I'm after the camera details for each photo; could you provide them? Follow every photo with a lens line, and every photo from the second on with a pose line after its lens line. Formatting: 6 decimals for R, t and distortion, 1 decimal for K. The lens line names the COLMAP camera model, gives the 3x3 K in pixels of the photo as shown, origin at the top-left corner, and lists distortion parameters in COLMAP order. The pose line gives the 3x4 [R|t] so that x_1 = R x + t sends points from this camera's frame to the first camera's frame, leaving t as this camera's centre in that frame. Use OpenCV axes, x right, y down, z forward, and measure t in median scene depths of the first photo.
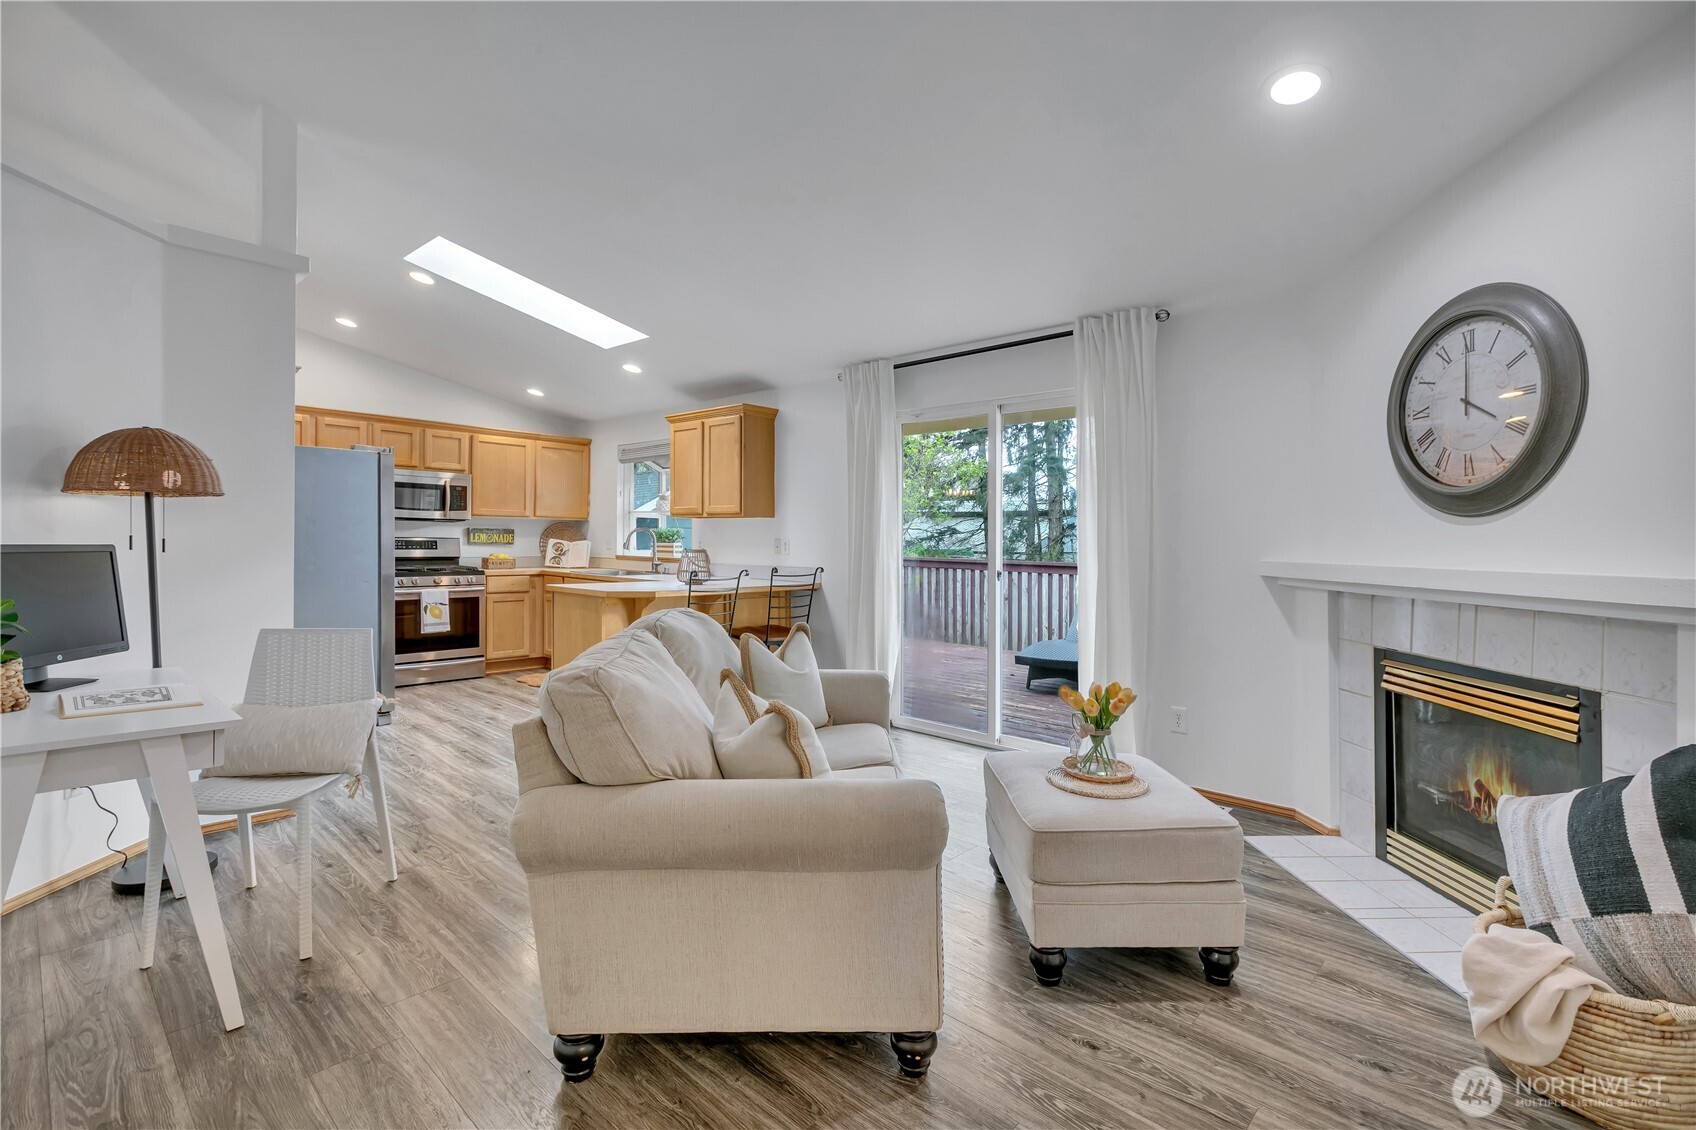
lens RADIAL K [[770.7, 0, 861.2], [0, 770.7, 550.1], [0, 0, 1]] dist [-0.001361, 0.001019]
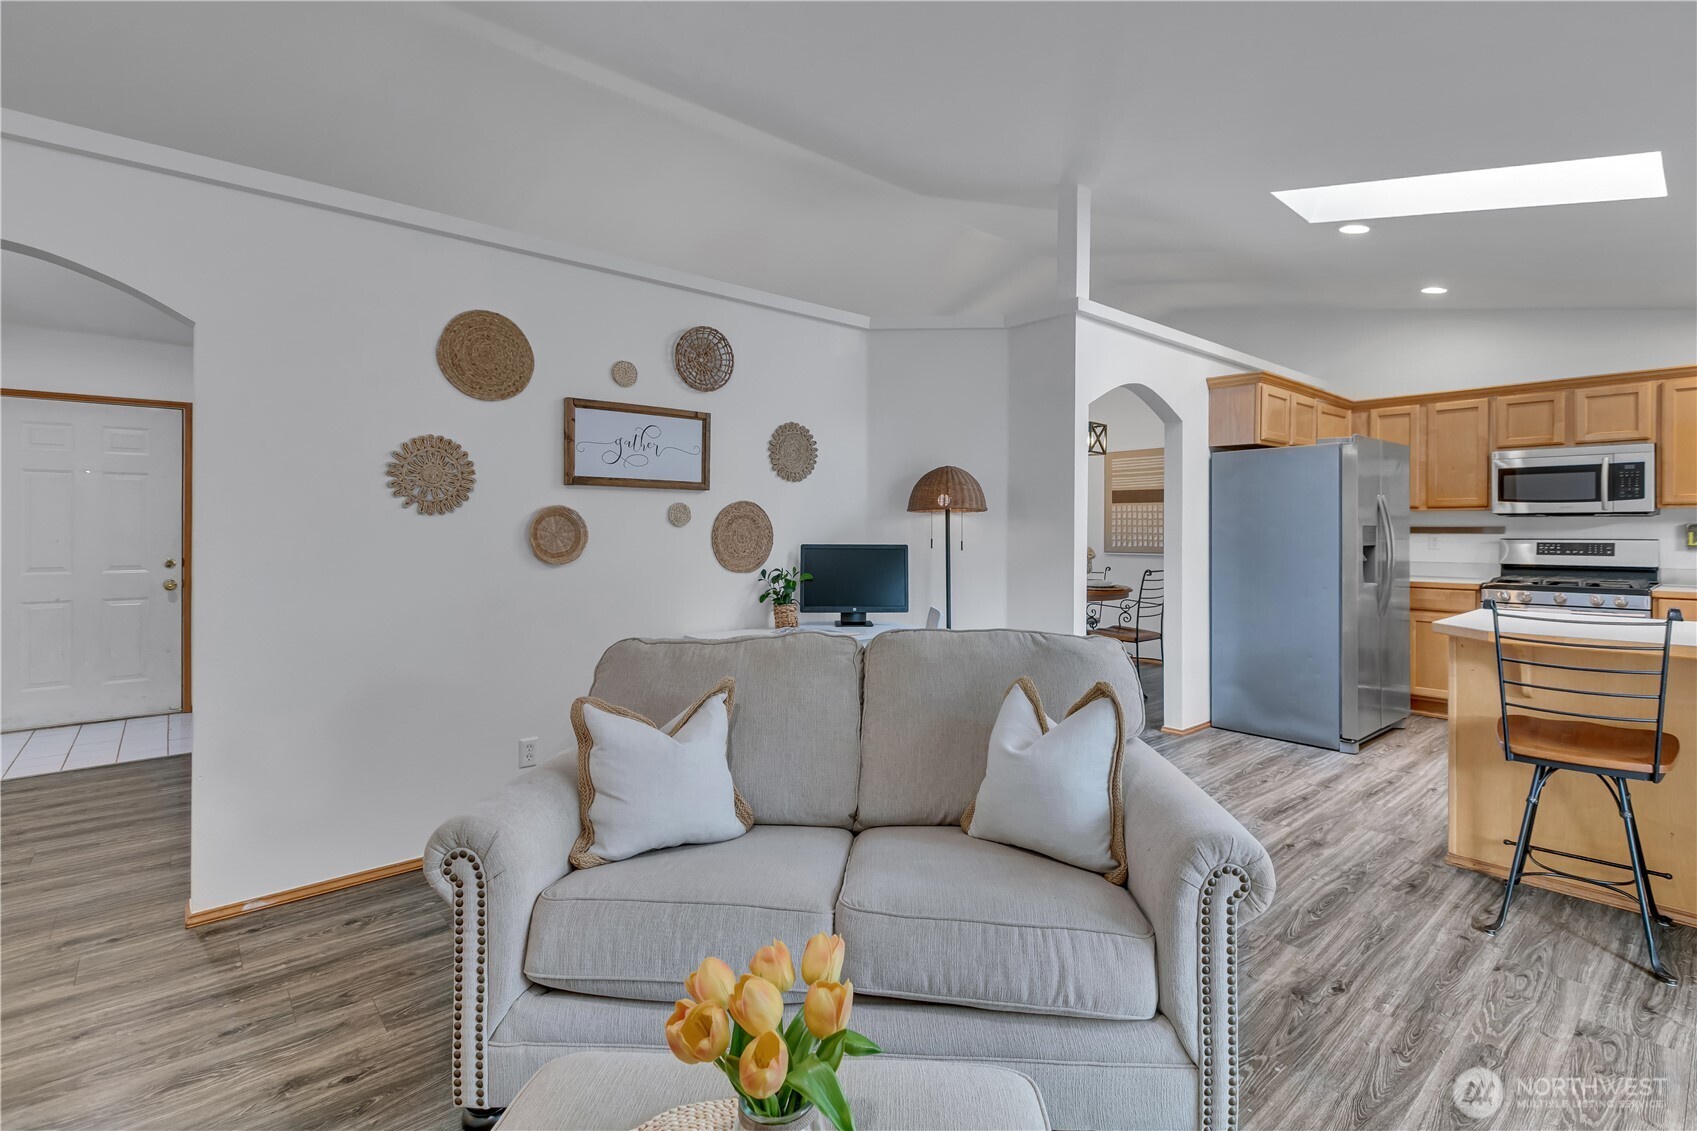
lens RADIAL K [[785.9, 0, 868.2], [0, 785.9, 539.1], [0, 0, 1]] dist [0.007242, -0.003463]
pose [[-0.102866, -0.003414, -0.994689, 0.258484], [-0.014250, 0.999897, -0.001958, -0.005455], [0.994593, 0.013972, -0.102904, 0.432952]]
